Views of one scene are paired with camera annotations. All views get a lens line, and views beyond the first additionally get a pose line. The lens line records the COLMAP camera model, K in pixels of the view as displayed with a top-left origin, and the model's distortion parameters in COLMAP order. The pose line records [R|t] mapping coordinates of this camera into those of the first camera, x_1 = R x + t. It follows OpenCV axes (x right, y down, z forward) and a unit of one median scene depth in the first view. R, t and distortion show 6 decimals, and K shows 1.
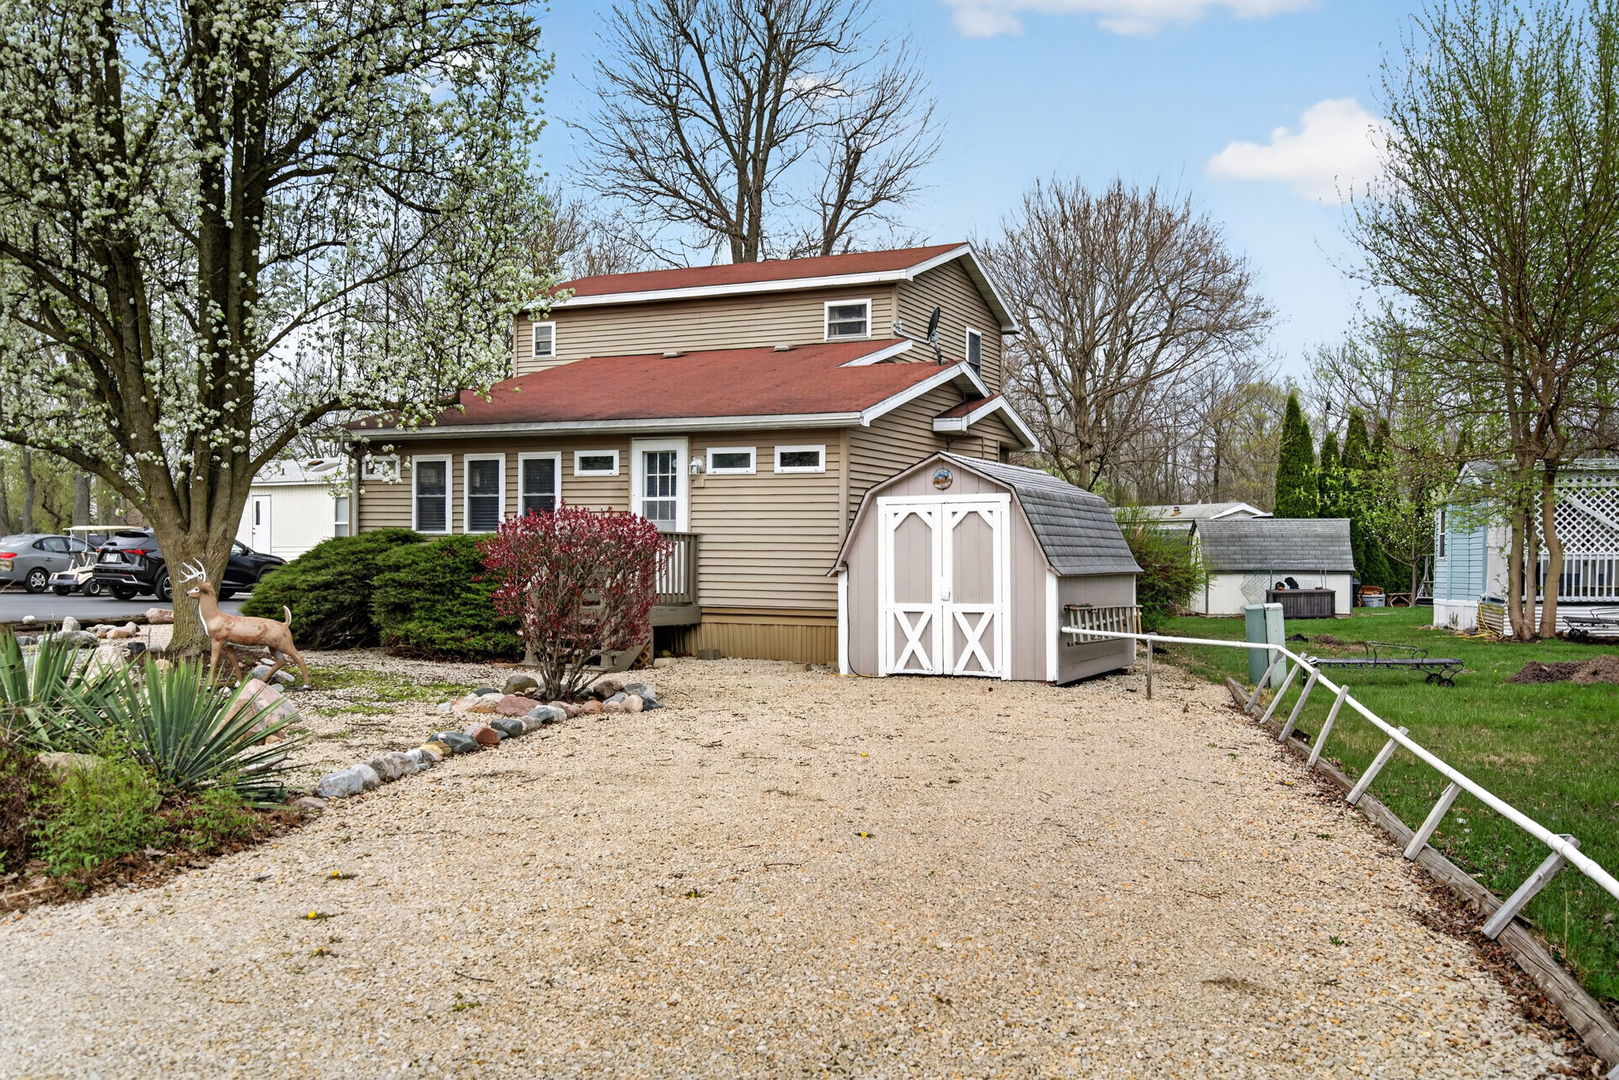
lens RADIAL K [[731.4, 0, 808.1], [0, 731.4, 516.9], [0, 0, 1]] dist [-0.000719, -0.001112]
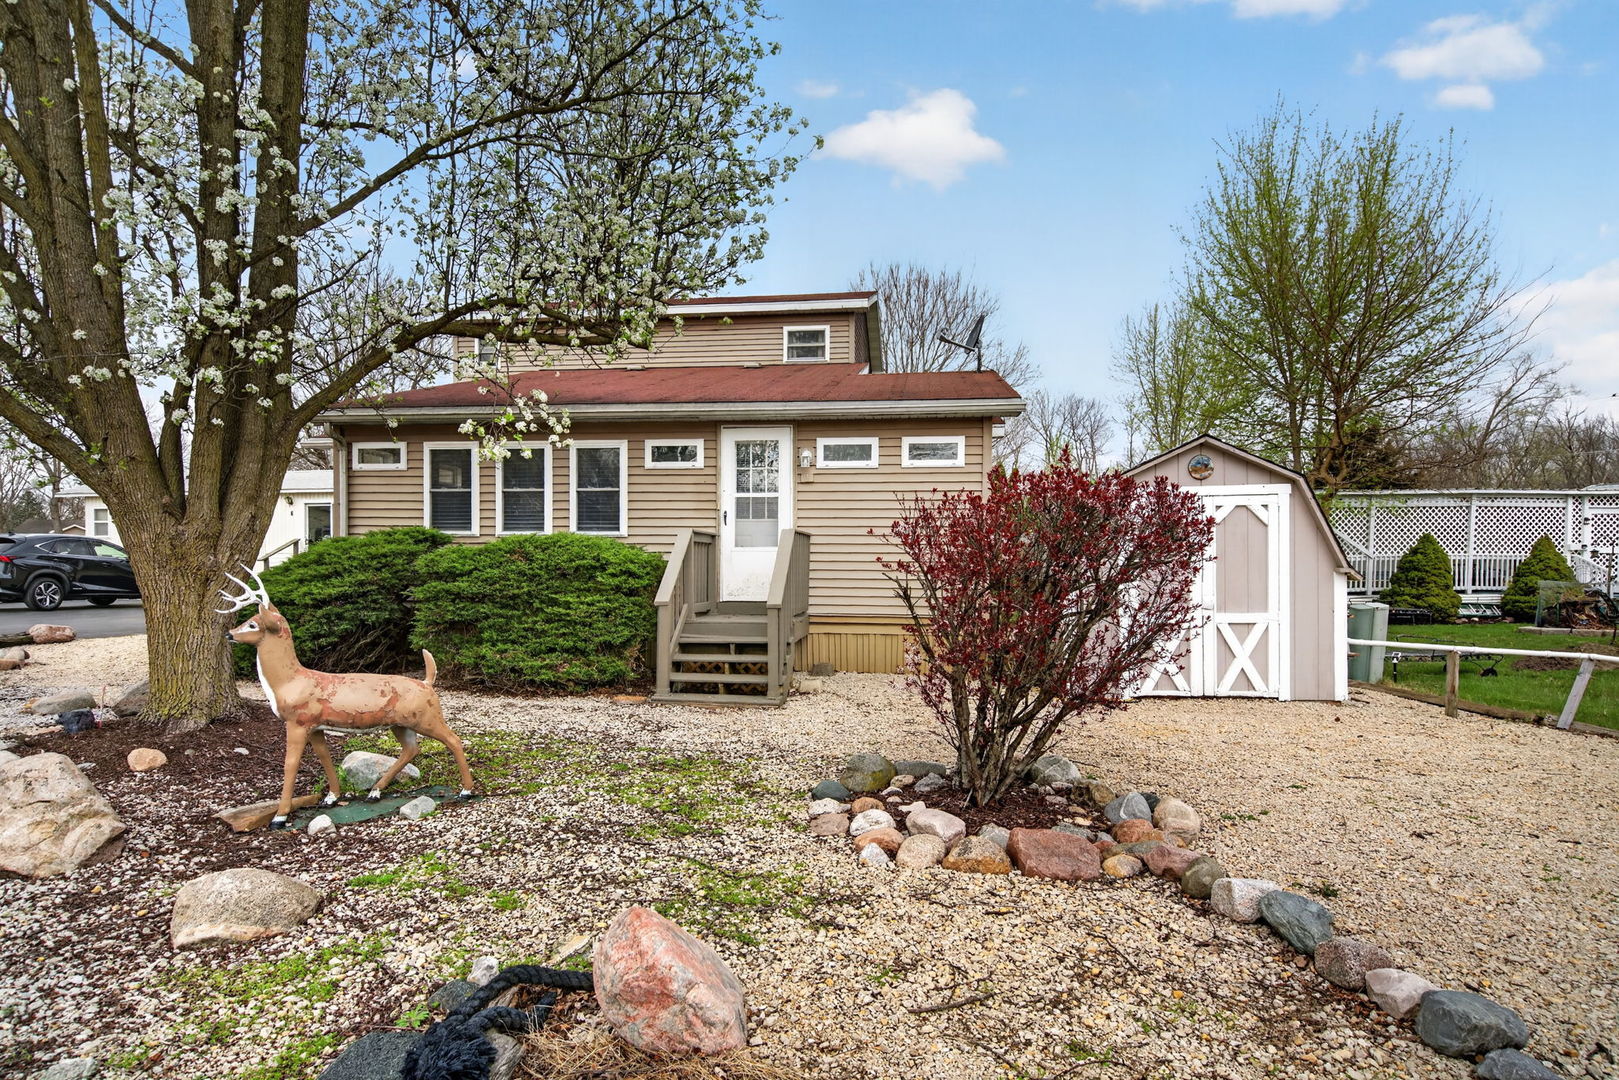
lens RADIAL K [[606.7, 0, 809.8], [0, 606.7, 535.7], [0, 0, 1]] dist [0.002639, -0.000260]
pose [[0.982958, 0.003789, 0.183794, -0.290568], [-0.006205, 0.999902, 0.012573, 0.015953], [-0.183728, -0.013499, 0.982884, 0.280529]]
